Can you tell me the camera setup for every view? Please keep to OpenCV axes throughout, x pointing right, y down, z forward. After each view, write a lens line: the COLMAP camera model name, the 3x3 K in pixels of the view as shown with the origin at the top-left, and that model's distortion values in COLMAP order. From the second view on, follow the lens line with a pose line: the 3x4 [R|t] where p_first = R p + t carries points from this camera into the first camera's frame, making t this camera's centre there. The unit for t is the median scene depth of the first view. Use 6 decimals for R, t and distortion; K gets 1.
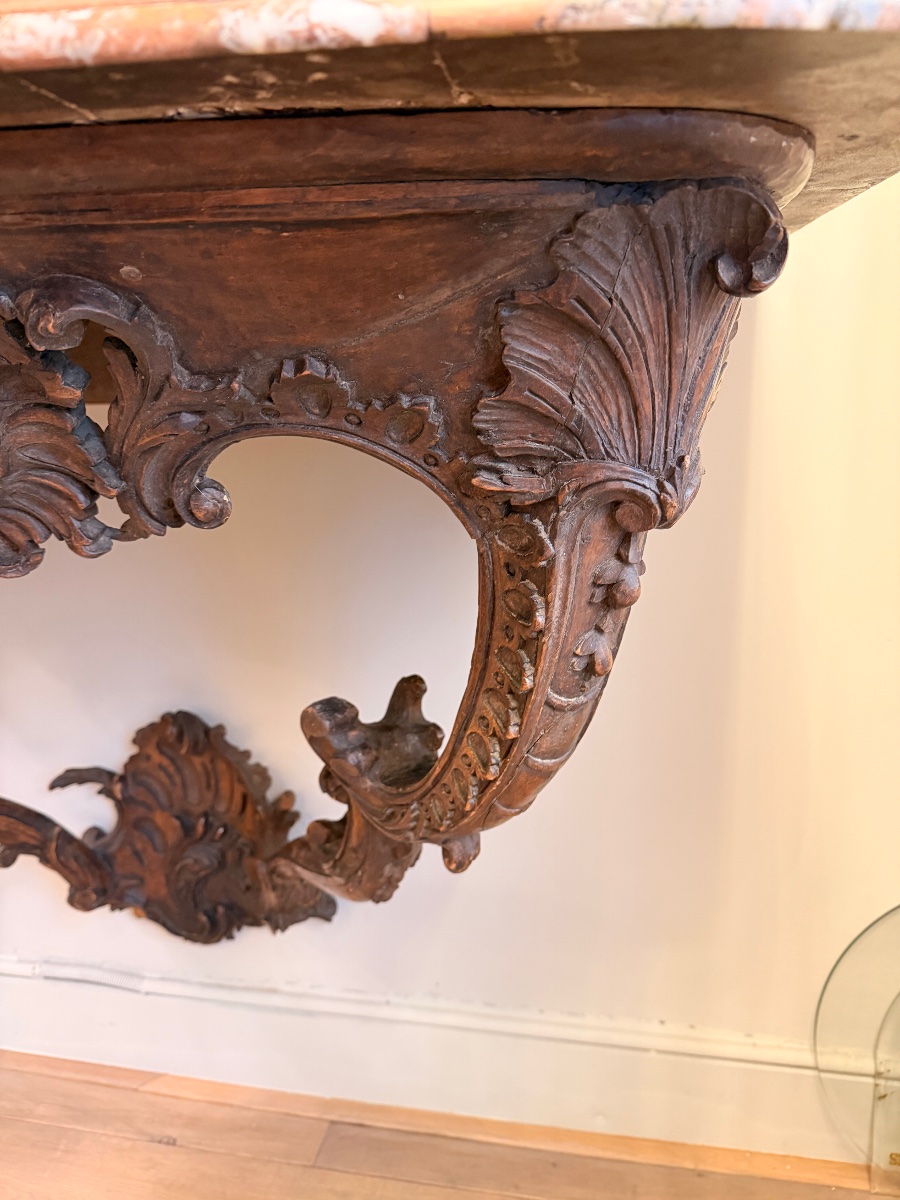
lens RADIAL K [[877.4, 0, 450.0], [0, 877.4, 600.0], [0, 0, 1]] dist [-0.008068, -0.006537]
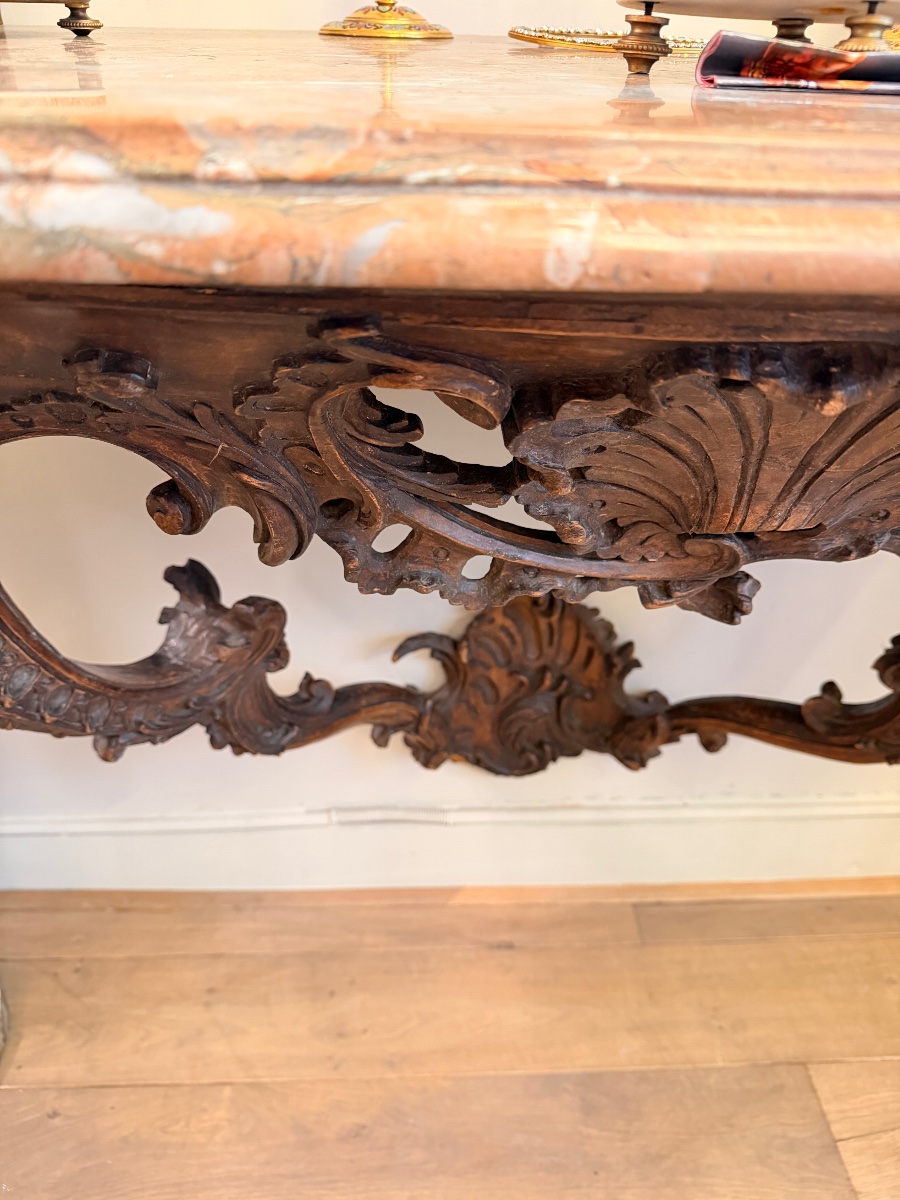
lens RADIAL K [[877.4, 0, 461.8], [0, 877.4, 571.2], [0, 0, 1]] dist [0.006408, -0.014462]
pose [[0.969804, -0.078593, 0.230876, -0.597061], [0.010911, 0.959688, 0.280856, -0.150267], [-0.243642, -0.269856, 0.931567, 0.102046]]
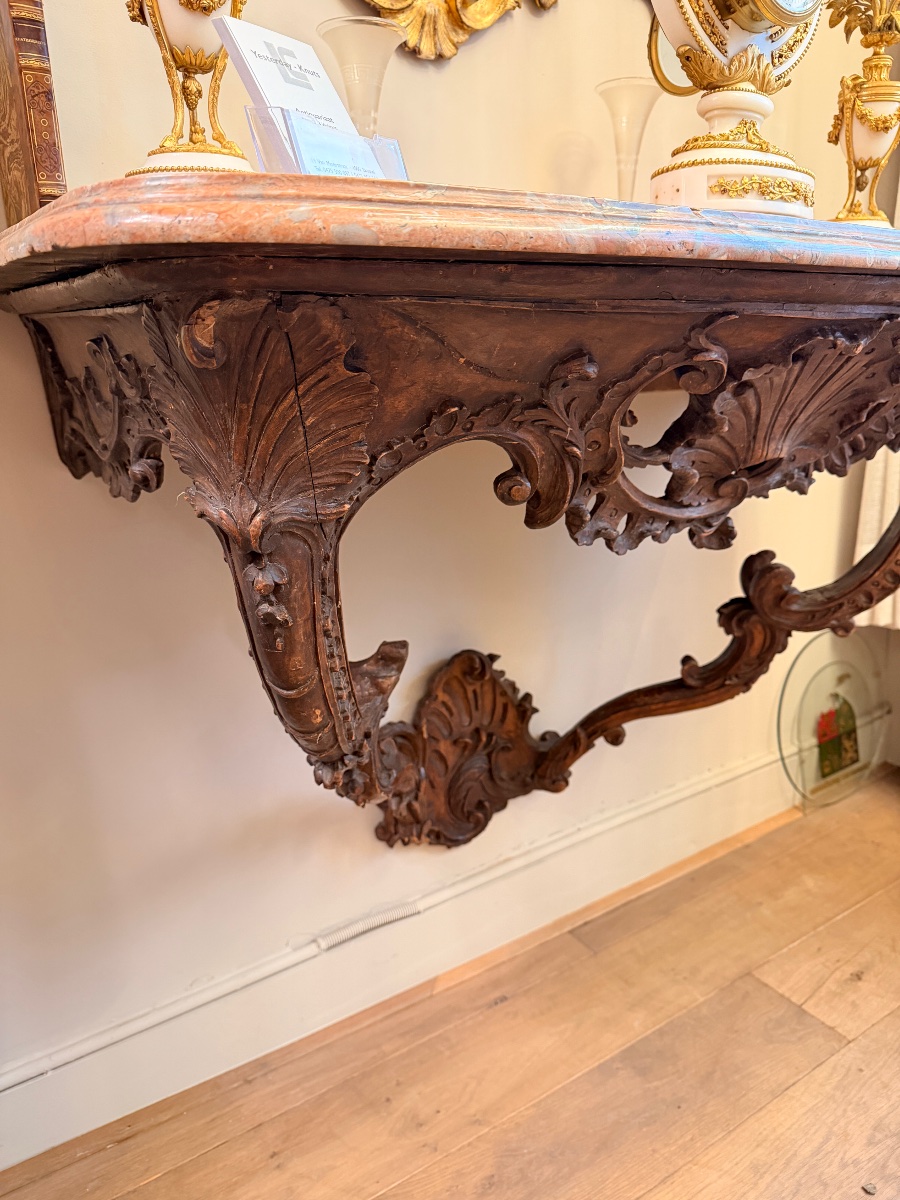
lens RADIAL K [[869.1, 0, 450.0], [0, 869.1, 600.0], [0, 0, 1]] dist [0.064520, -0.078043]
pose [[0.715602, -0.183525, 0.673968, -1.101670], [0.180931, 0.980638, 0.074925, -0.037101], [-0.674669, 0.068325, 0.734951, 0.101005]]
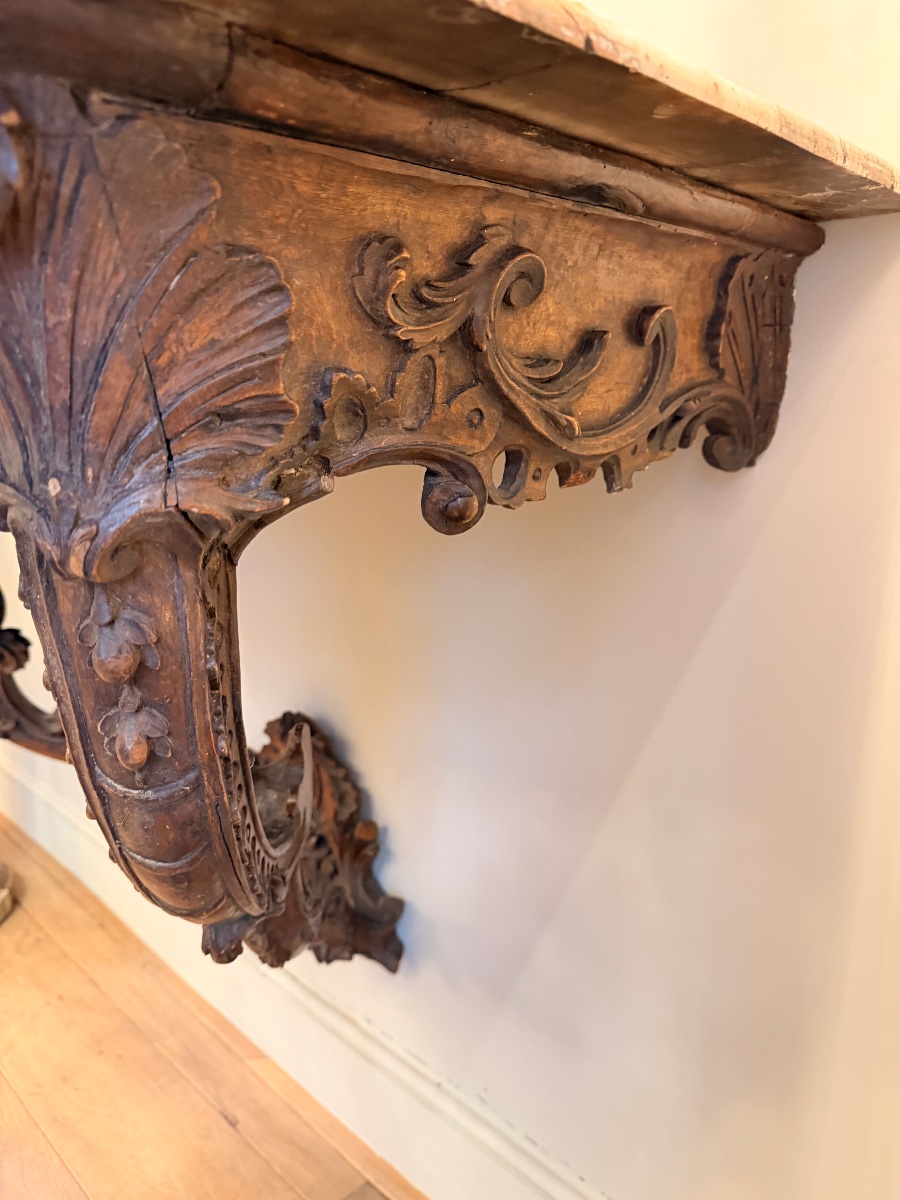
lens RADIAL K [[869.1, 0, 450.0], [0, 869.1, 600.0], [0, 0, 1]] dist [0.064520, -0.078043]
pose [[0.838185, 0.160497, -0.521235, 0.337717], [-0.175425, 0.984269, 0.020977, -0.055549], [0.516402, 0.073855, 0.853155, 0.195330]]
